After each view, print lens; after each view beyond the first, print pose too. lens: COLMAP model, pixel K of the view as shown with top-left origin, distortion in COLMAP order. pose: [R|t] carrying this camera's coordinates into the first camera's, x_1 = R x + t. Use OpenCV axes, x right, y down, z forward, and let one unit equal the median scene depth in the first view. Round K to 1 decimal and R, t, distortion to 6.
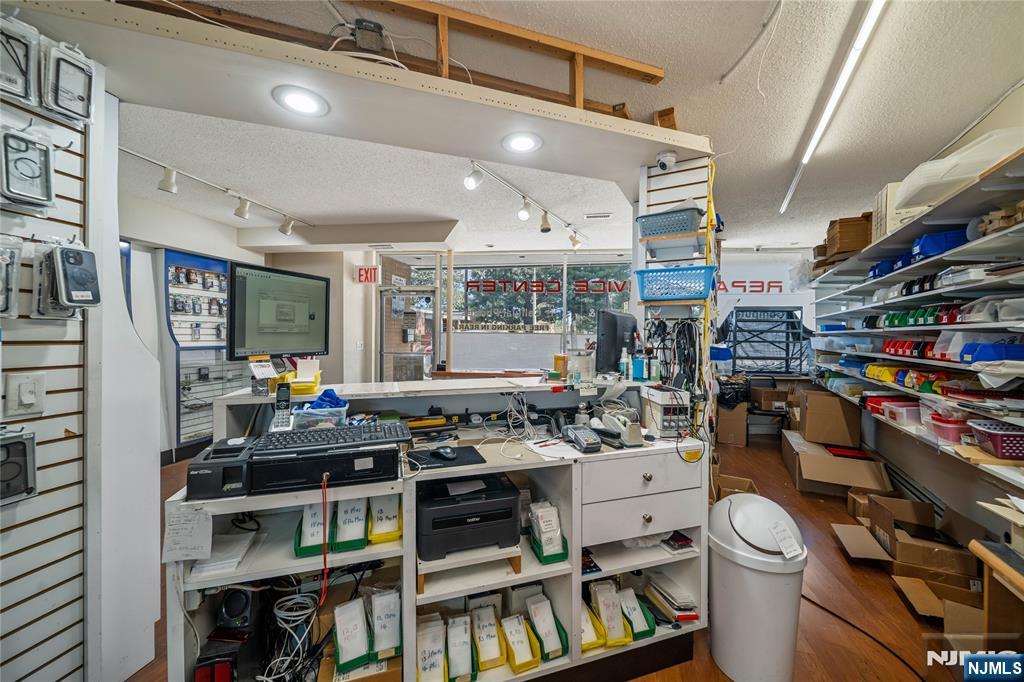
lens RADIAL K [[361.0, 0, 508.3], [0, 361.0, 331.8], [0, 0, 1]] dist [-0.011186, -0.000112]
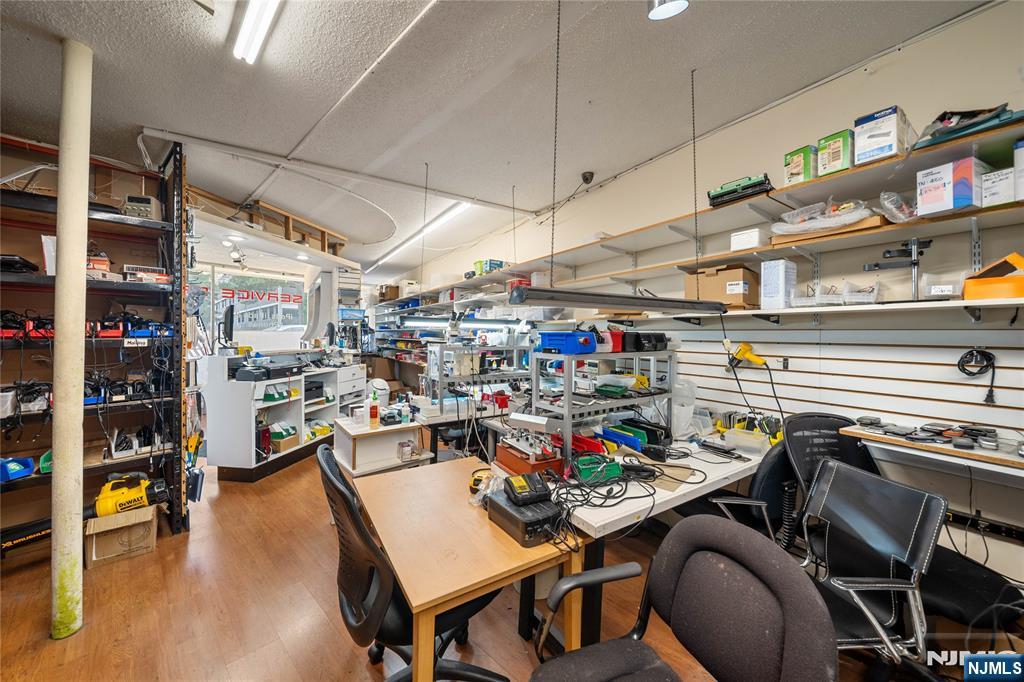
lens RADIAL K [[361.0, 0, 508.3], [0, 361.0, 331.8], [0, 0, 1]] dist [-0.011186, -0.000112]
pose [[0.439124, 0.002078, 0.898424, -1.588479], [-0.011463, 0.999929, 0.003290, -0.010604], [-0.898353, -0.011743, 0.439117, -1.396890]]
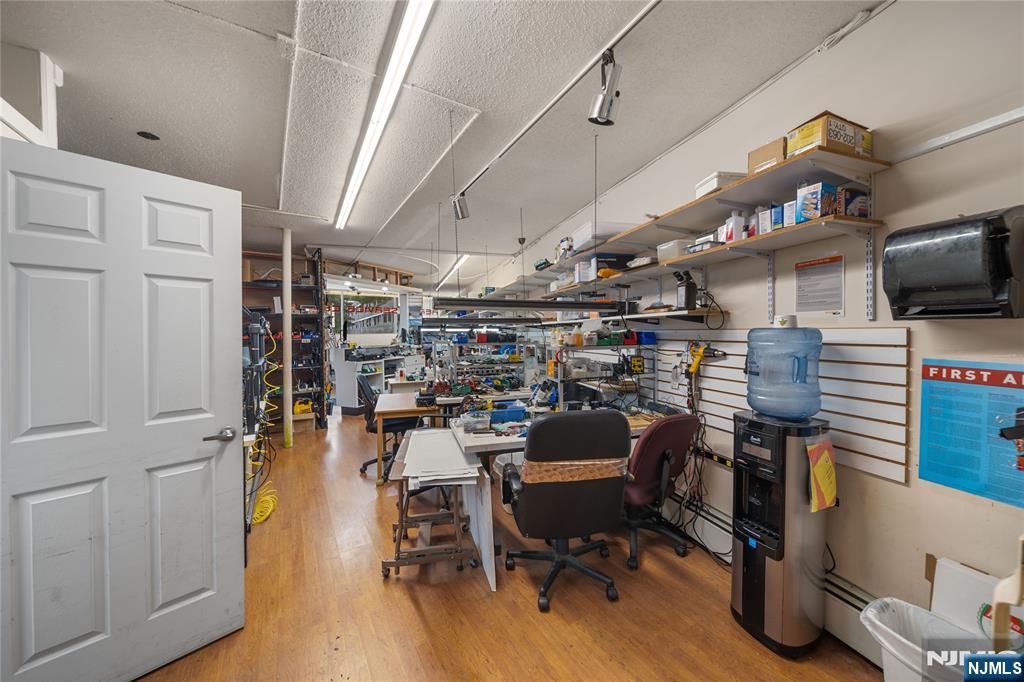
lens RADIAL K [[361.0, 0, 508.3], [0, 361.0, 331.8], [0, 0, 1]] dist [-0.011186, -0.000112]
pose [[0.666971, -0.011446, 0.744996, -2.109474], [0.008999, 0.999933, 0.007307, -0.033280], [-0.745029, 0.001830, 0.667029, -2.816127]]
